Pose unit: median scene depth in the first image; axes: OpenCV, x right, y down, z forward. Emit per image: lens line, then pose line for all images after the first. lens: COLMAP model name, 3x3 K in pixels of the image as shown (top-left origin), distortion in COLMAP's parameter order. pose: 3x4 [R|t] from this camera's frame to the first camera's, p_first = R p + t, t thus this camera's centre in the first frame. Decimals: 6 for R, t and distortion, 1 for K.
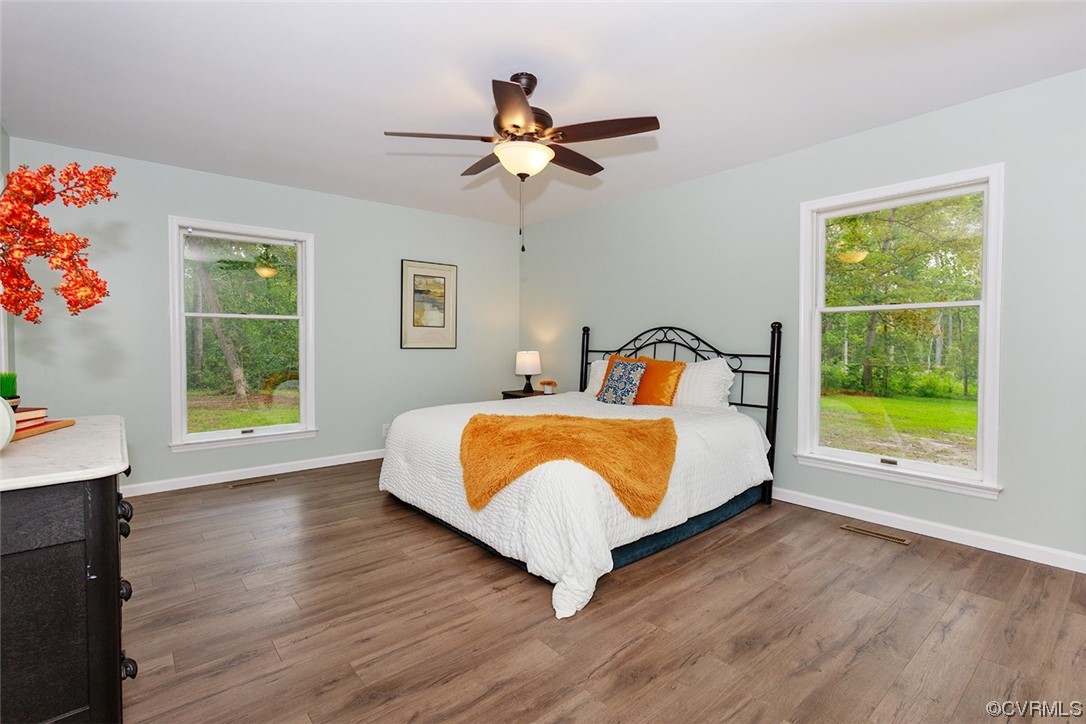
lens RADIAL K [[504.9, 0, 538.3], [0, 504.9, 350.0], [0, 0, 1]] dist [-0.008307, 0.005406]
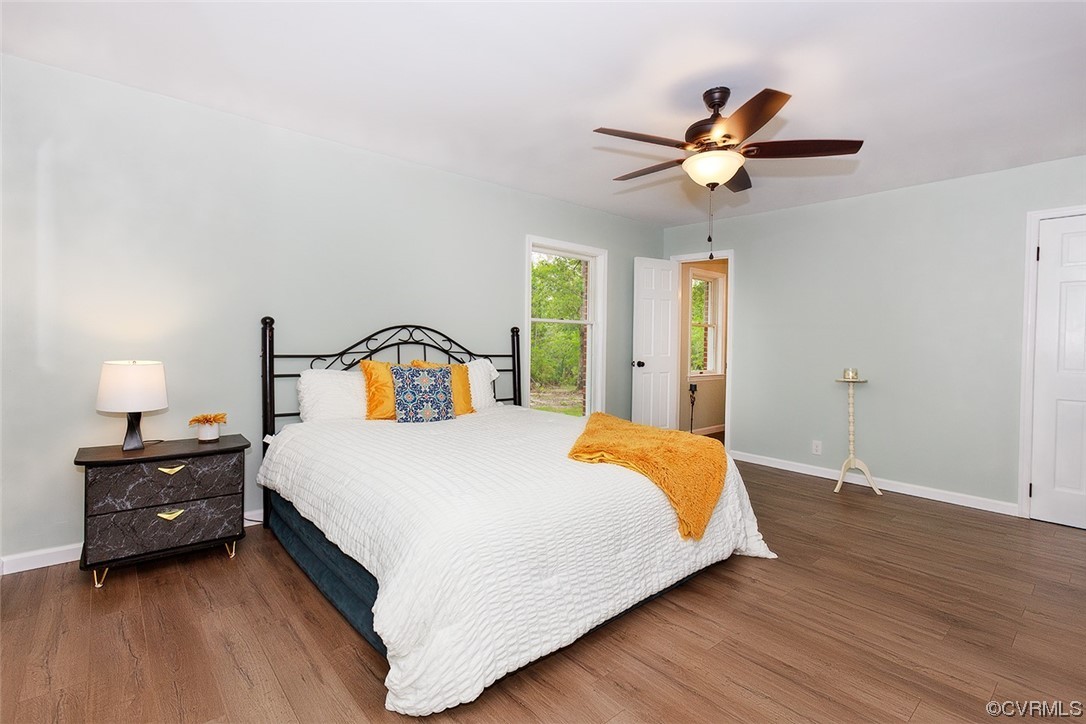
lens RADIAL K [[504.9, 0, 538.3], [0, 504.9, 350.0], [0, 0, 1]] dist [-0.008307, 0.005406]
pose [[-0.016411, -0.016943, 0.999722, -0.649929], [0.003434, 0.999850, 0.017002, -0.018887], [-0.999859, 0.003712, -0.016351, 0.847522]]
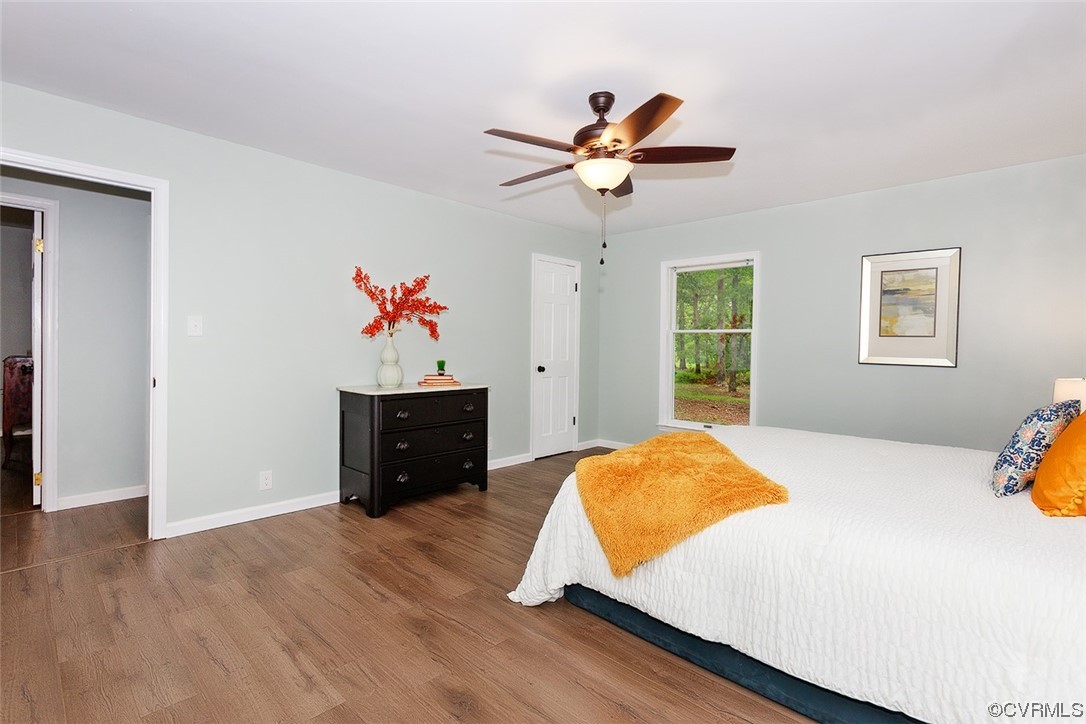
lens RADIAL K [[504.9, 0, 538.3], [0, 504.9, 350.0], [0, 0, 1]] dist [-0.008307, 0.005406]
pose [[0.105789, 0.006337, -0.994368, 0.602511], [-0.034155, 0.999413, 0.002735, -0.012596], [0.993802, 0.033673, 0.105943, 0.477996]]
